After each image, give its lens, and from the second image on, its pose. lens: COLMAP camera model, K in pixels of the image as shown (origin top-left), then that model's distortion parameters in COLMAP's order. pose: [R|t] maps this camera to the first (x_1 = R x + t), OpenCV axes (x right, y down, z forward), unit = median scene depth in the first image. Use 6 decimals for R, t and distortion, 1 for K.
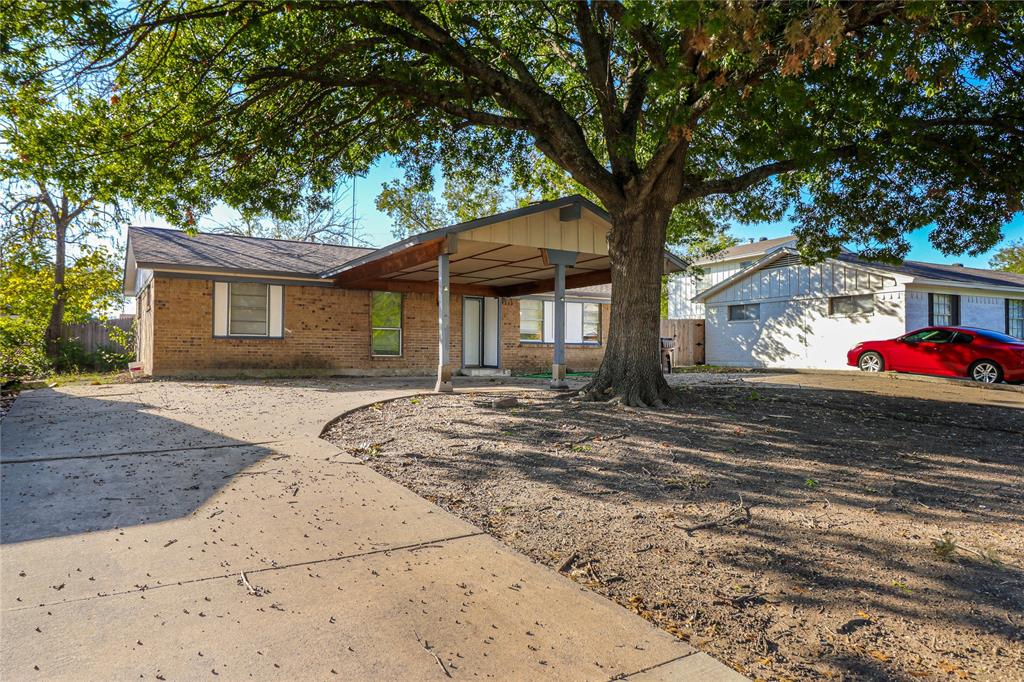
lens RADIAL K [[633.4, 0, 519.7], [0, 633.4, 340.0], [0, 0, 1]] dist [-0.001565, -0.001969]
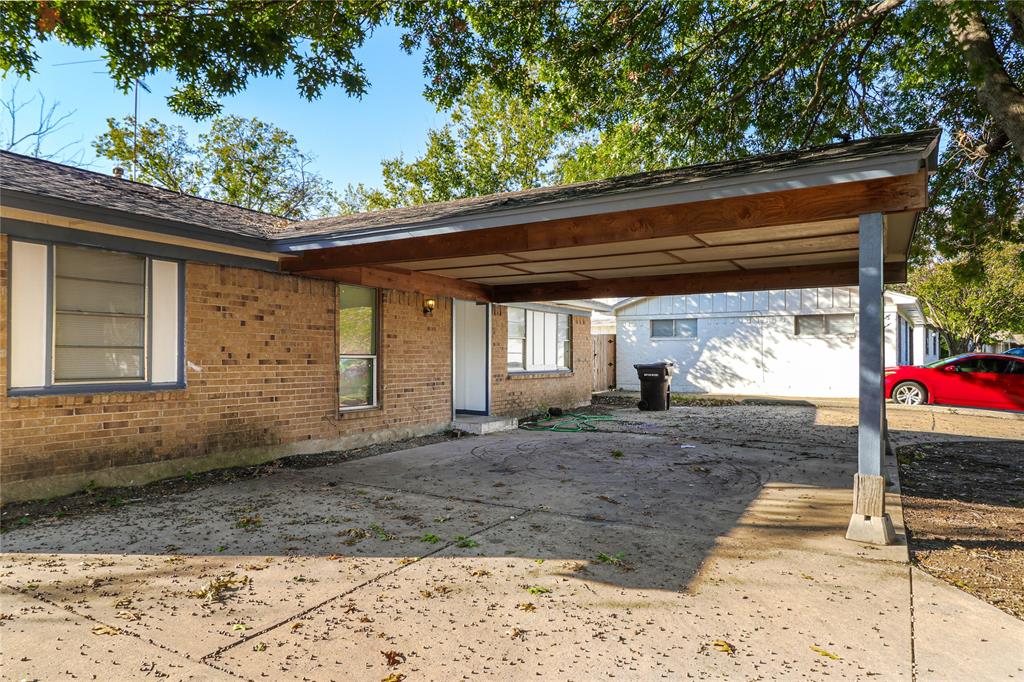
lens RADIAL K [[633.4, 0, 500.7], [0, 633.4, 348.5], [0, 0, 1]] dist [-0.001565, -0.001969]
pose [[0.896718, 0.010450, 0.442480, -0.300771], [-0.017102, 0.999793, 0.011045, -0.029331], [-0.442273, -0.017472, 0.896711, 0.425003]]
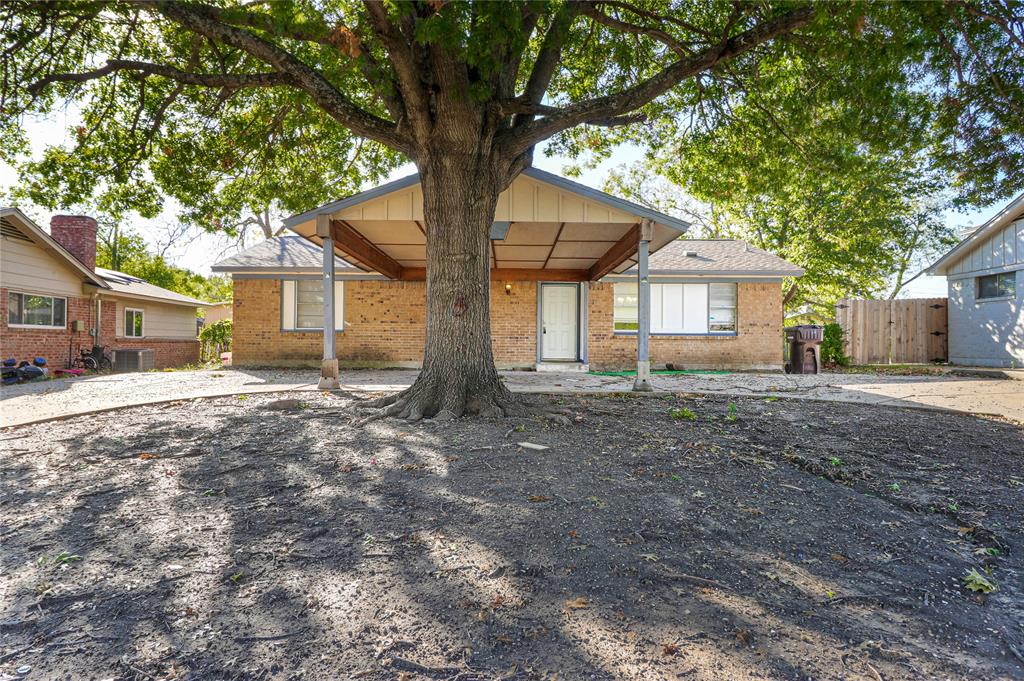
lens RADIAL K [[633.4, 0, 514.0], [0, 633.4, 337.6], [0, 0, 1]] dist [-0.001565, -0.001969]
pose [[0.857249, -0.003599, -0.514890, 0.330655], [0.008888, 0.999930, 0.007808, 0.001824], [0.514826, -0.011270, 0.857221, 0.200896]]
